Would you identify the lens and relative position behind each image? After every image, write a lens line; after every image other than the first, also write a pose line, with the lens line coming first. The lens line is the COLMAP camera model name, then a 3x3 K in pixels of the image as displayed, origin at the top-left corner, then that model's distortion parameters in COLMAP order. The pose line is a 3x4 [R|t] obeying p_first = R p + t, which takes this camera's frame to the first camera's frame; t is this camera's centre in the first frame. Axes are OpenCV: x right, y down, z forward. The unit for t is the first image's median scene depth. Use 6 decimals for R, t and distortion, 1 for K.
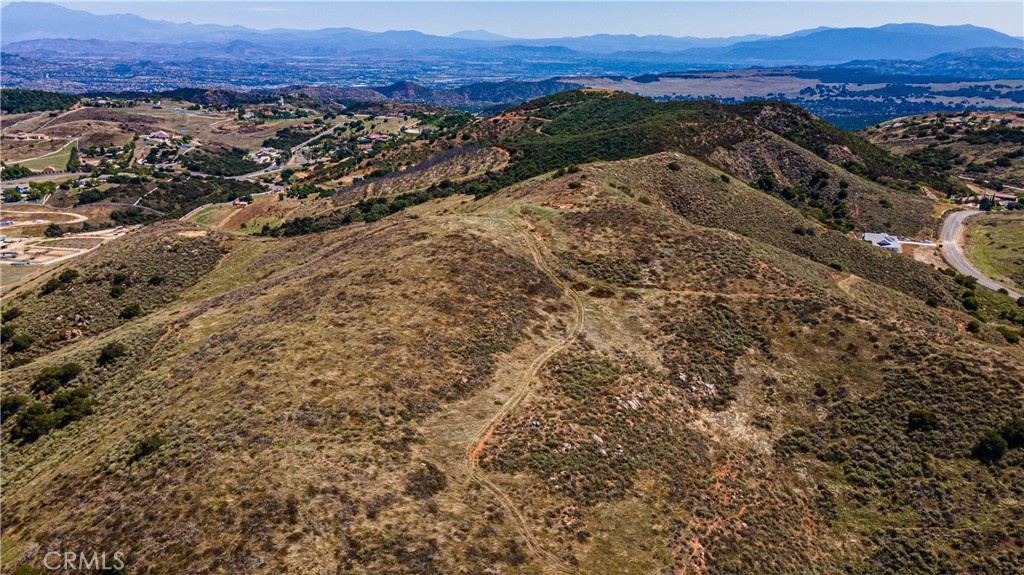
lens RADIAL K [[744.1, 0, 512.0], [0, 744.1, 287.5], [0, 0, 1]] dist [0.016310, 0.083207]
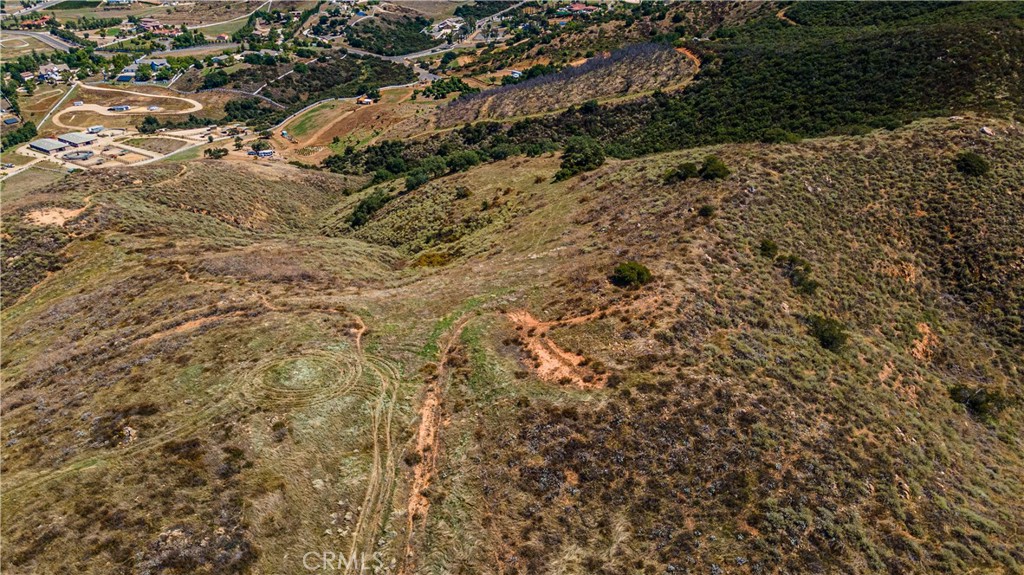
lens RADIAL K [[744.1, 0, 512.0], [0, 744.1, 287.5], [0, 0, 1]] dist [0.016310, 0.083207]
pose [[0.937987, 0.153574, -0.310797, 0.051972], [-0.095265, 0.976194, 0.194858, -0.070380], [0.333323, -0.153166, 0.930288, 0.221031]]
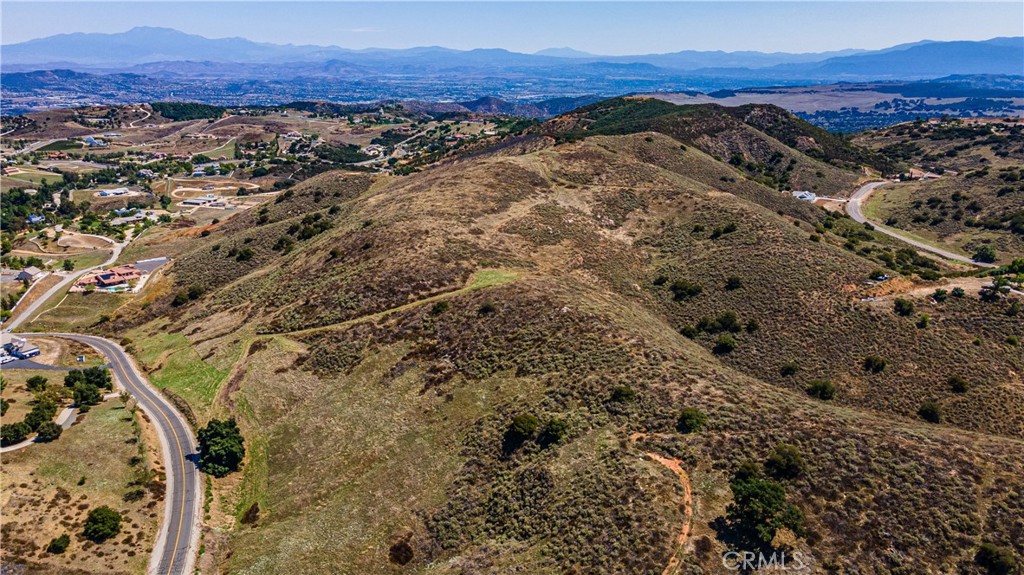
lens RADIAL K [[744.1, 0, 512.0], [0, 744.1, 287.5], [0, 0, 1]] dist [0.016310, 0.083207]
pose [[0.994105, 0.027593, -0.104855, 0.048341], [-0.029789, 0.999367, -0.019429, 0.085708], [0.104253, 0.022438, 0.994298, -0.263778]]
